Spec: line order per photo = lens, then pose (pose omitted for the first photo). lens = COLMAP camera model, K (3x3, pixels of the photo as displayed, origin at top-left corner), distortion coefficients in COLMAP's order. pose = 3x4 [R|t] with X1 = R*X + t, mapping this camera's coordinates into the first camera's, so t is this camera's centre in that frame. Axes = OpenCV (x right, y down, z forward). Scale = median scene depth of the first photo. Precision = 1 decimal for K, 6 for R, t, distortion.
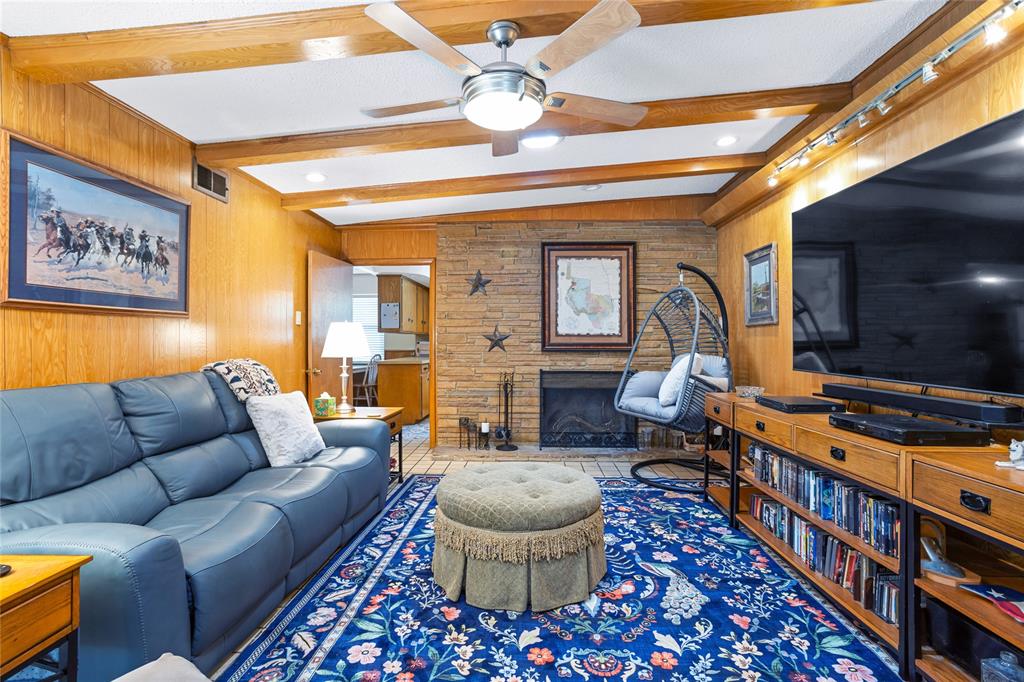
lens RADIAL K [[493.3, 0, 510.7], [0, 493.3, 342.6], [0, 0, 1]] dist [-0.029471, 0.004368]
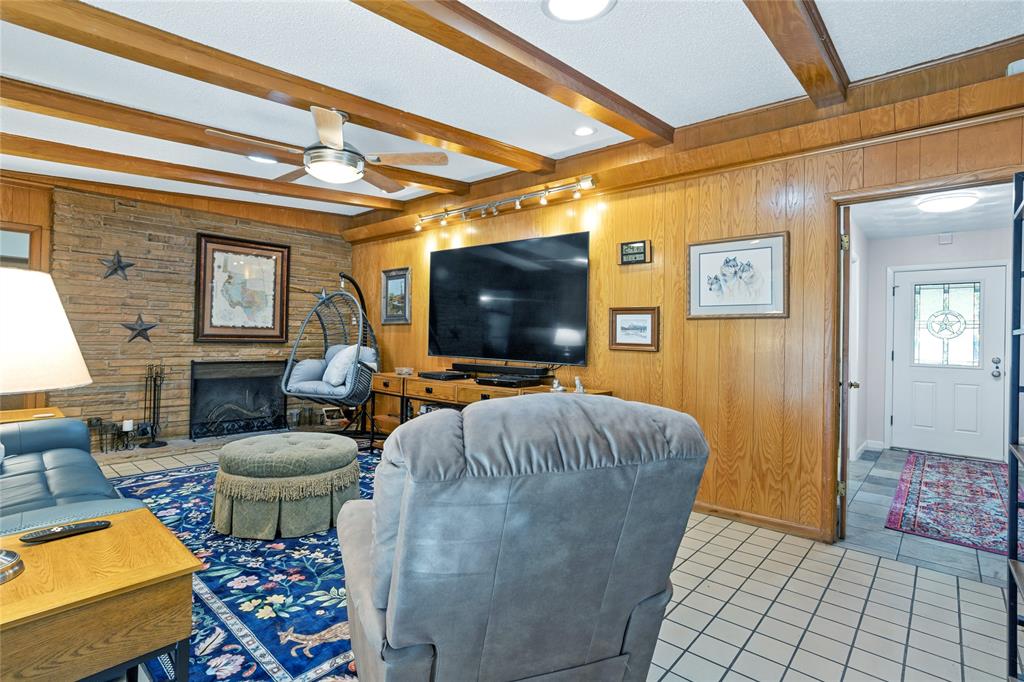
lens RADIAL K [[493.3, 0, 513.8], [0, 493.3, 335.2], [0, 0, 1]] dist [-0.029471, 0.004368]
pose [[0.630140, 0.015513, 0.776327, -0.293209], [-0.016727, 0.999840, -0.006402, -0.000914], [-0.776302, -0.008951, 0.630298, -0.113277]]
